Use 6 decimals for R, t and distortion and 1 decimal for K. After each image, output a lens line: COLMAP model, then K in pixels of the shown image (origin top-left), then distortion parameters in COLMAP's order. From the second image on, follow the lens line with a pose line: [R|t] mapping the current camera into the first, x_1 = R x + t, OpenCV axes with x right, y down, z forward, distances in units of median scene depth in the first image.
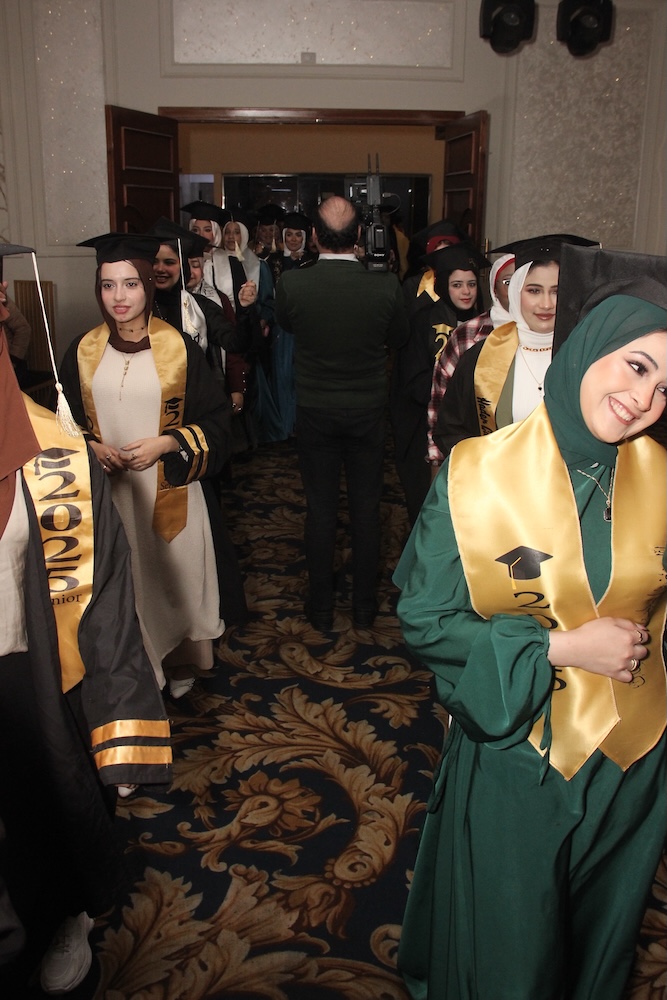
lens RADIAL K [[877.1, 0, 319.4], [0, 877.1, 502.4], [0, 0, 1]] dist [-0.194325, 0.150701]
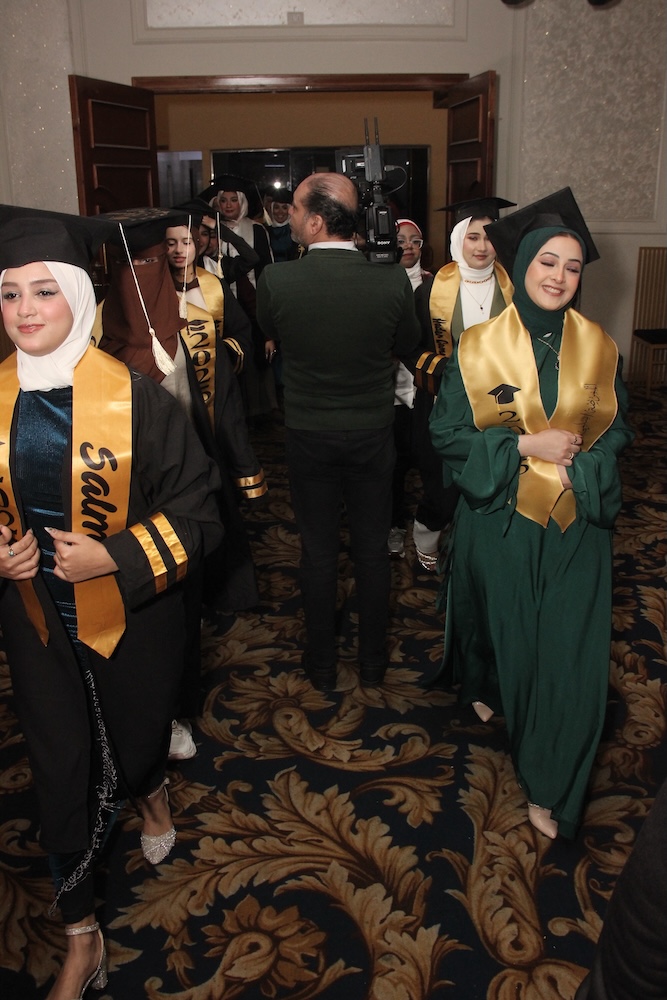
lens RADIAL K [[877.1, 0, 319.4], [0, 877.1, 502.4], [0, 0, 1]] dist [-0.194325, 0.150701]
pose [[0.999712, -0.023798, -0.003173, 0.005797], [0.023876, 0.999347, 0.027118, -0.055953], [0.002526, -0.027186, 0.999627, 0.154686]]
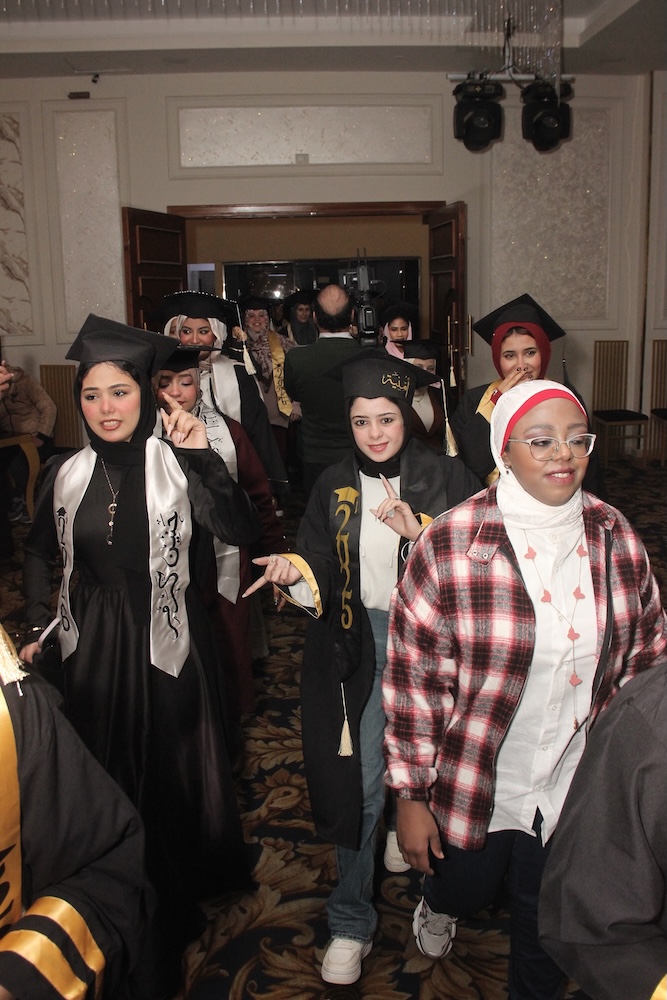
lens RADIAL K [[877.1, 0, 319.4], [0, 877.1, 502.4], [0, 0, 1]] dist [-0.194325, 0.150701]
pose [[0.999502, -0.031506, -0.002031, -0.003947], [0.031193, 0.995403, -0.090552, 0.043396], [0.004874, 0.090444, 0.995890, -0.140921]]
